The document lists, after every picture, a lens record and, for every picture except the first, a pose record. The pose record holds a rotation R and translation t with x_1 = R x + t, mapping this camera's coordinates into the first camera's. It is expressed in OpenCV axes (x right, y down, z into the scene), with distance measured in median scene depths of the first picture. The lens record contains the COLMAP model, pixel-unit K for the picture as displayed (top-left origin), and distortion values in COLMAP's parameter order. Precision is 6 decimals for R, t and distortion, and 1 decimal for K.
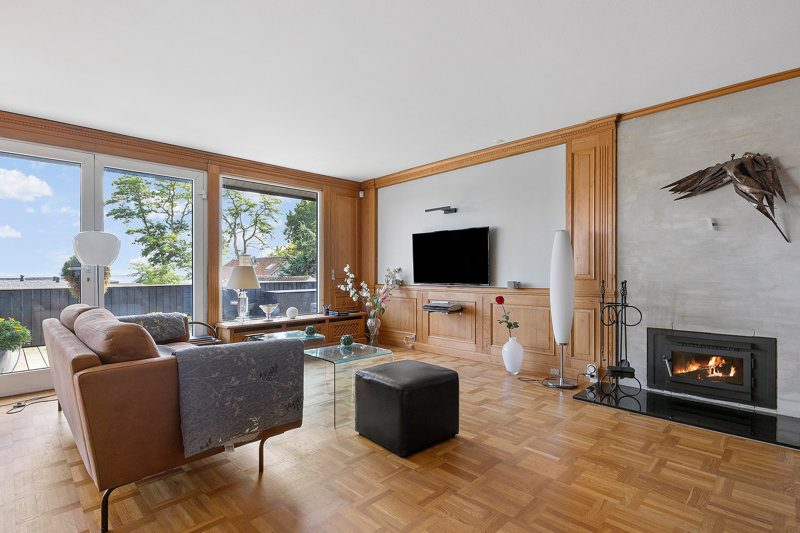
lens RADIAL K [[391.4, 0, 397.7], [0, 391.4, 270.8], [0, 0, 1]] dist [0.001500, 0.000127]
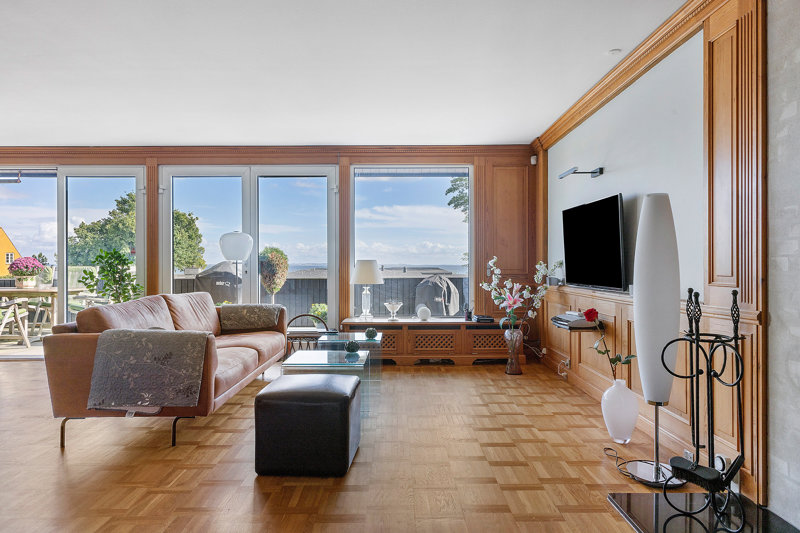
lens RADIAL K [[510.5, 0, 403.3], [0, 510.5, 261.4], [0, 0, 1]] dist [0.008139, 0.001391]
pose [[0.708414, -0.000847, -0.705797, 0.519260], [0.001794, 0.999998, 0.000599, -0.008724], [0.705795, -0.001691, 0.708414, 0.188365]]
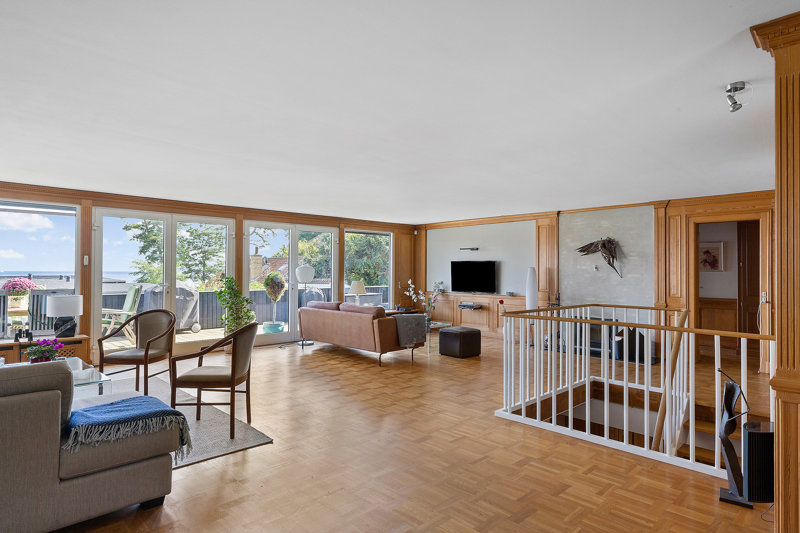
lens RADIAL K [[452.3, 0, 406.7], [0, 452.3, 245.3], [0, 0, 1]] dist [-0.006974, -0.000927]
pose [[0.999898, 0.011795, 0.008072, -0.182695], [-0.011342, 0.998479, -0.053952, -0.063226], [-0.008696, 0.053855, 0.998511, -1.001729]]
